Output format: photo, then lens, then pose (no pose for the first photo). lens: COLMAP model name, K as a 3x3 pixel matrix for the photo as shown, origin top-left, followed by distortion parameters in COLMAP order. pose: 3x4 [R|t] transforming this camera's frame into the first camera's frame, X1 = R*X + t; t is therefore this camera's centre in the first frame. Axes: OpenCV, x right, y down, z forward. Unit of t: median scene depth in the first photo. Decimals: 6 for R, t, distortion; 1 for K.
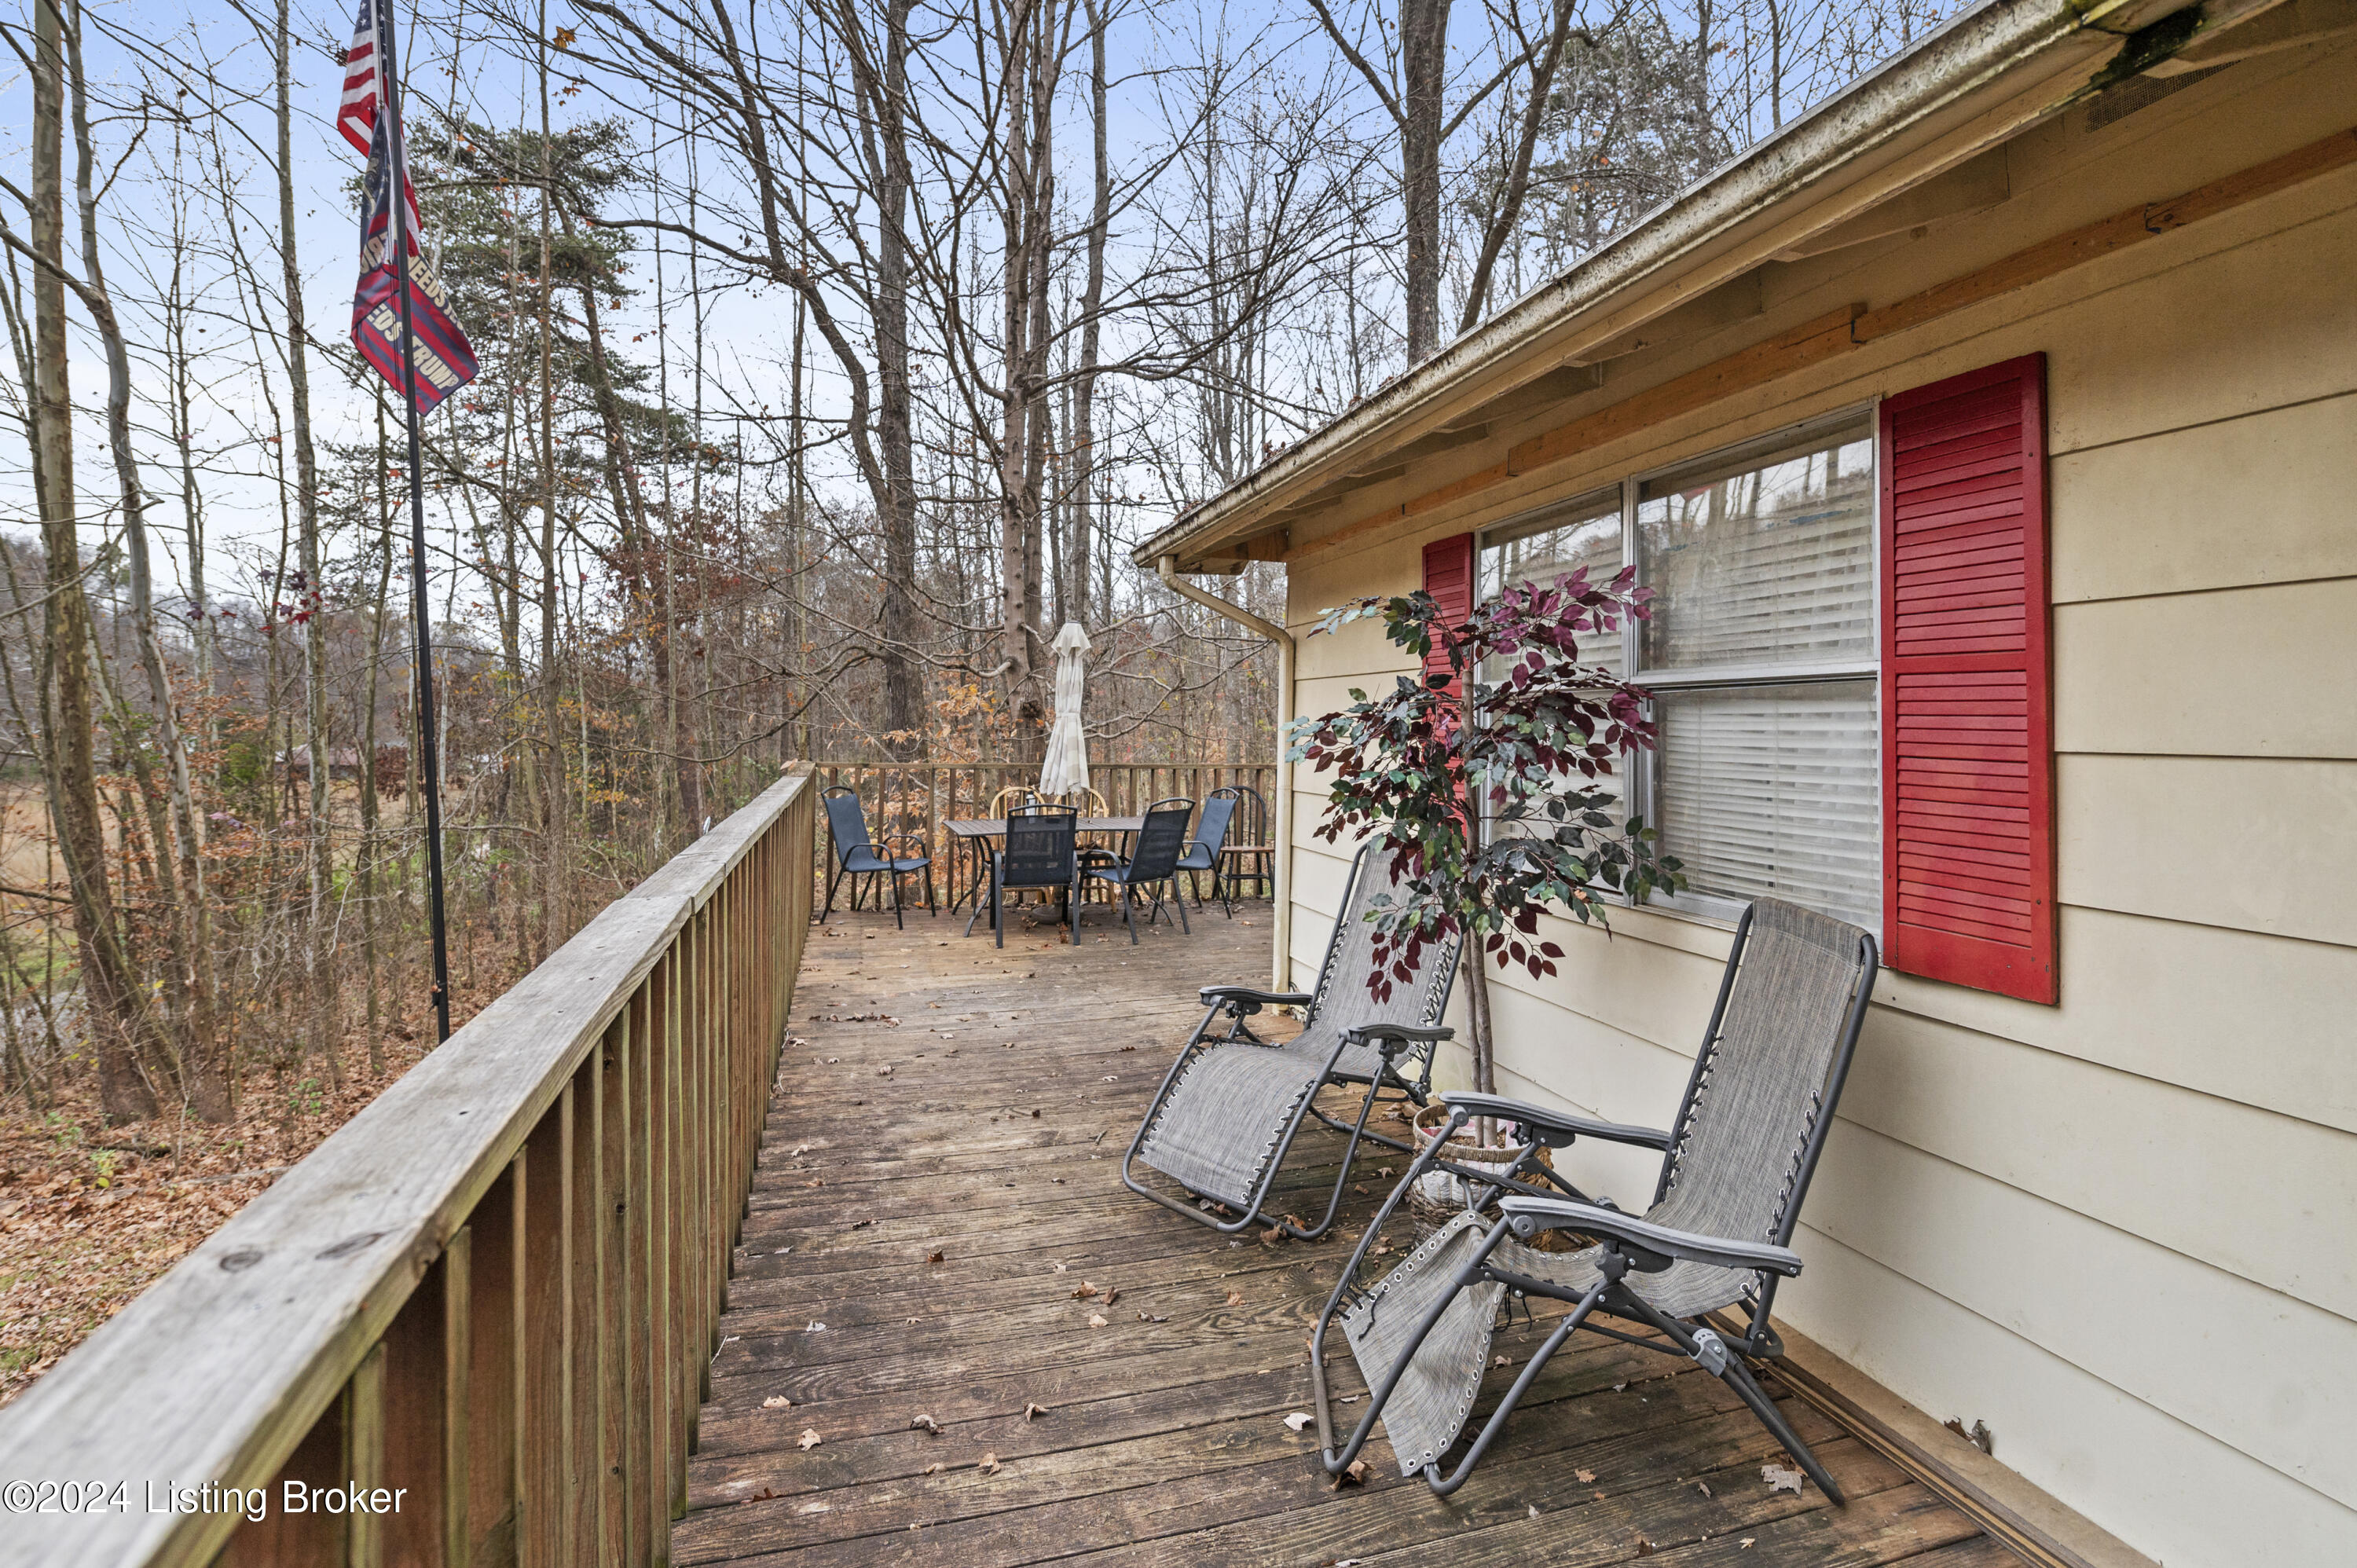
lens RADIAL K [[1087.1, 0, 1177.8], [0, 1087.1, 724.1], [0, 0, 1]] dist [-0.000229, -0.000128]
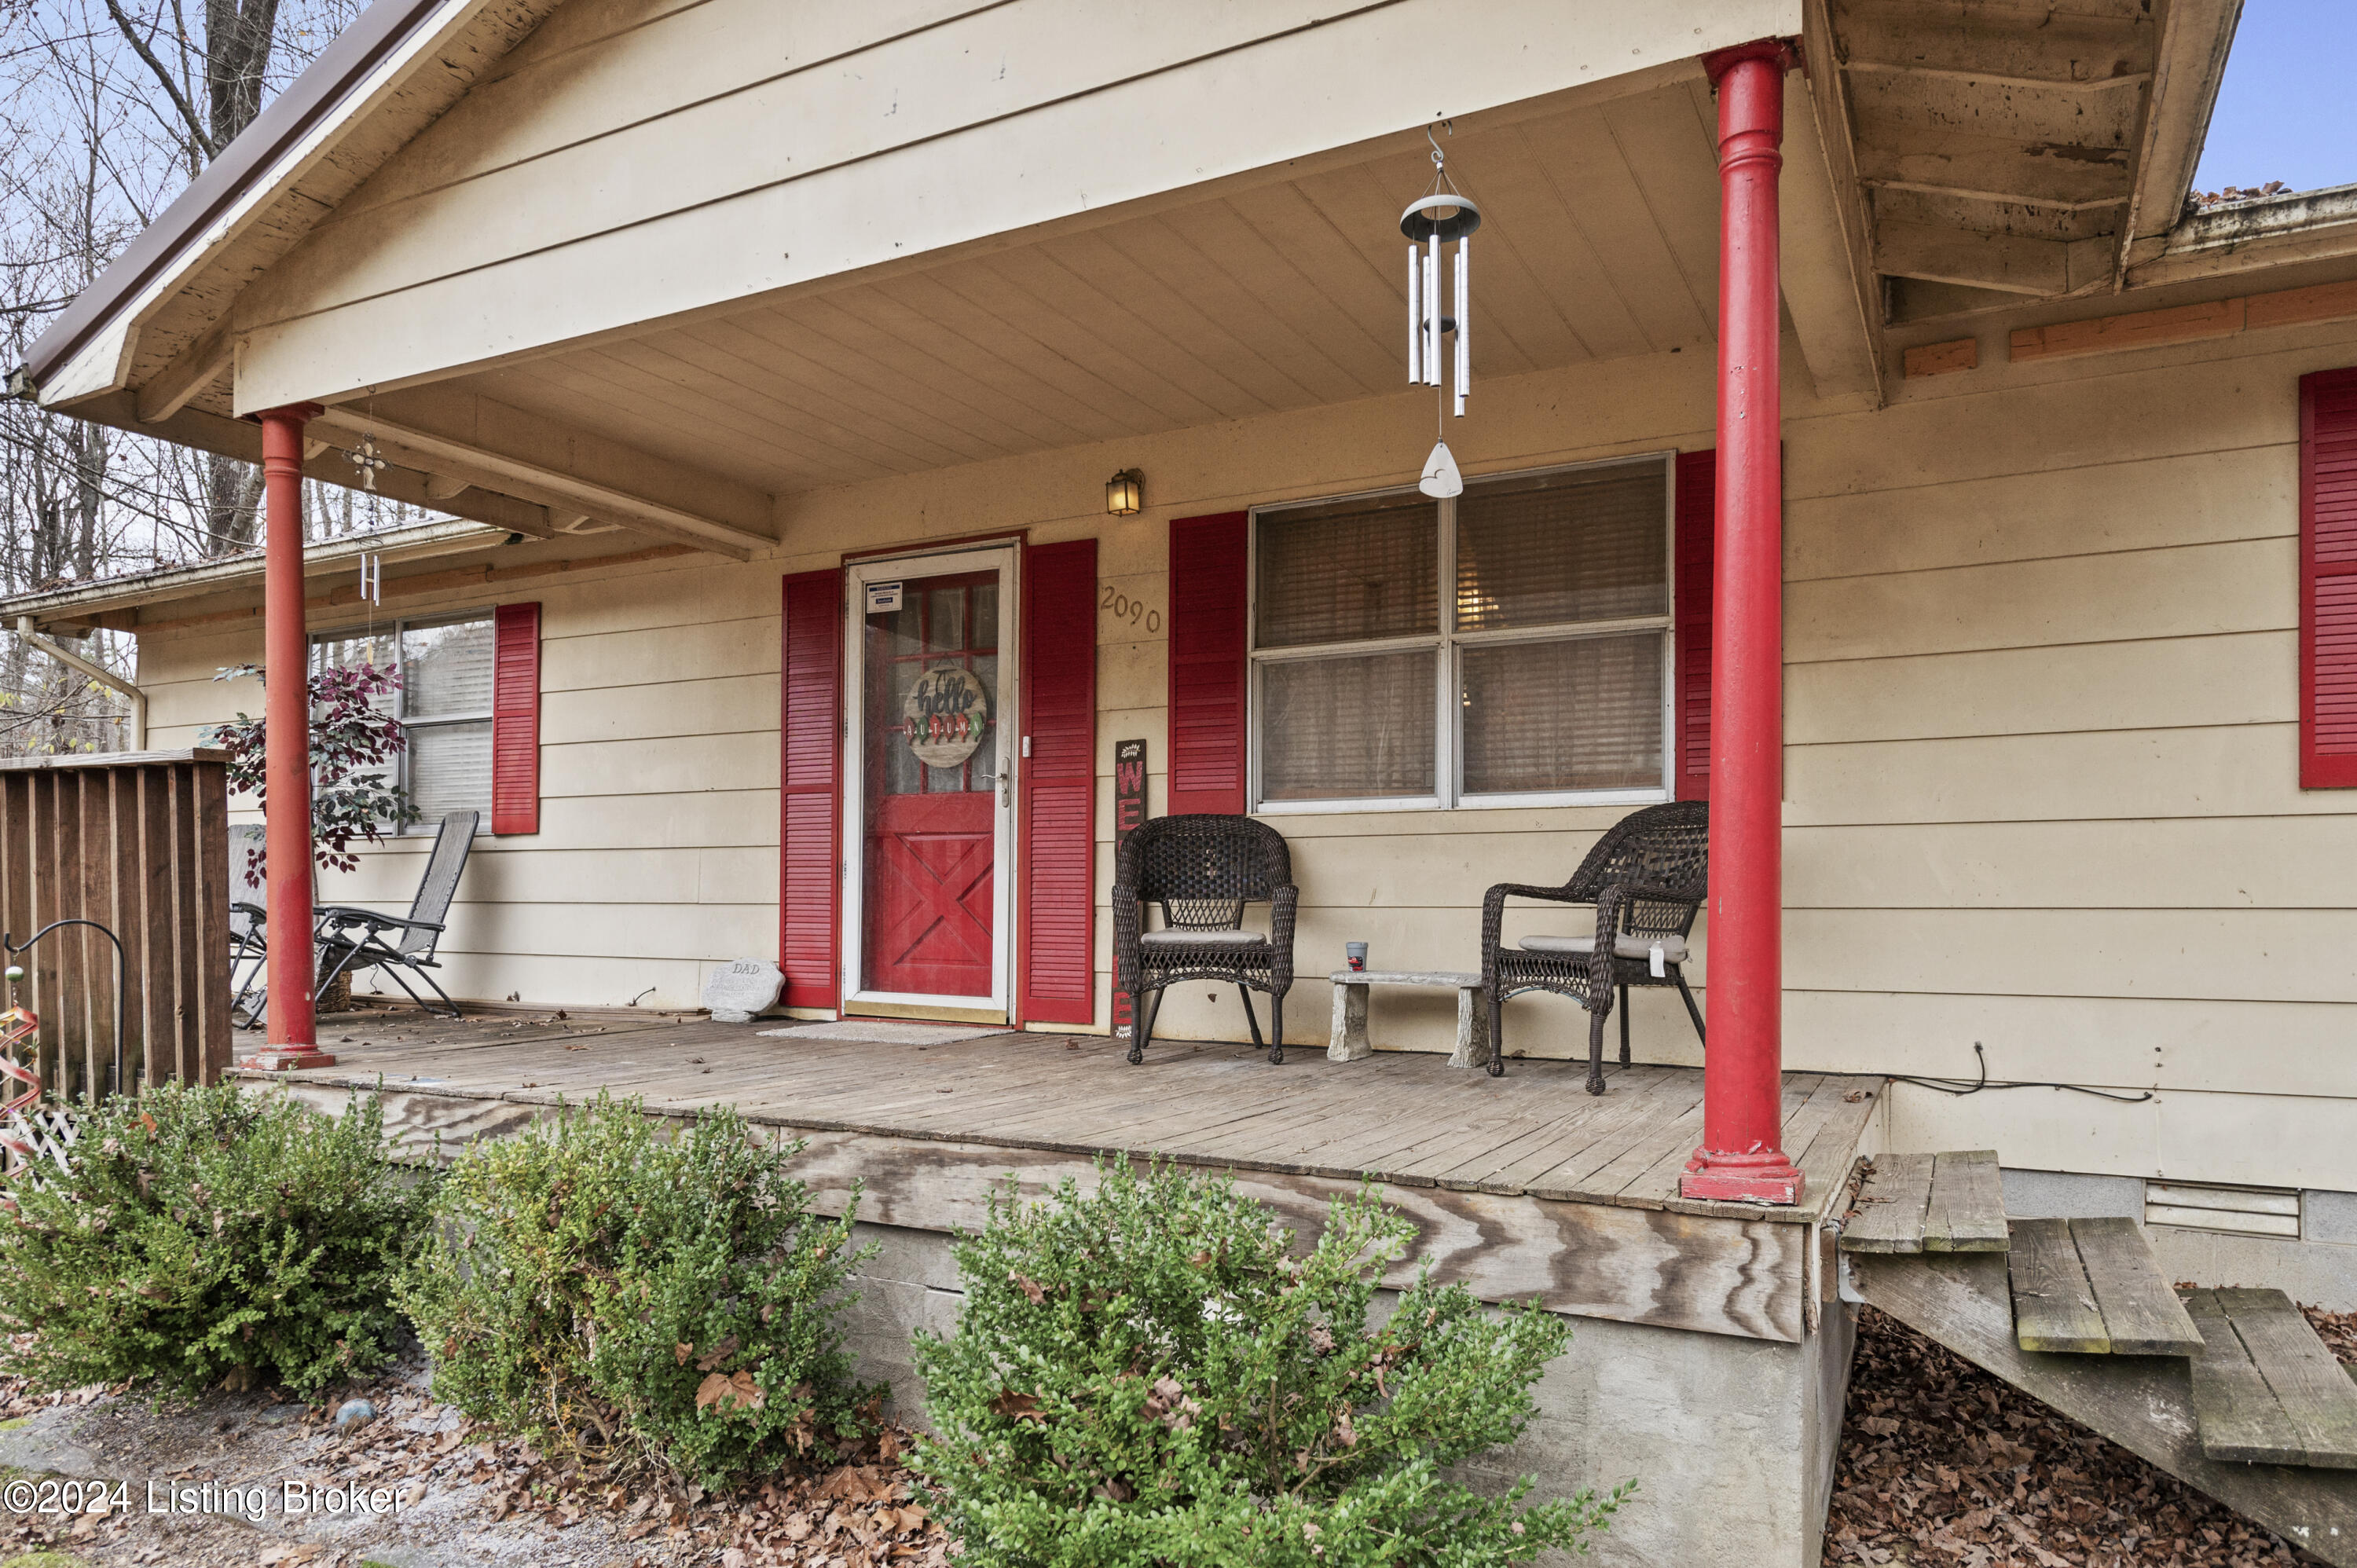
lens RADIAL K [[1567.4, 0, 1179.3], [0, 1567.4, 901.9], [0, 0, 1]] dist [-0.007443, -0.004292]
pose [[0.700743, 0.007114, 0.713378, -0.640688], [-0.003339, 0.999972, -0.006693, 0.315480], [-0.713406, 0.002308, 0.700747, -2.098267]]
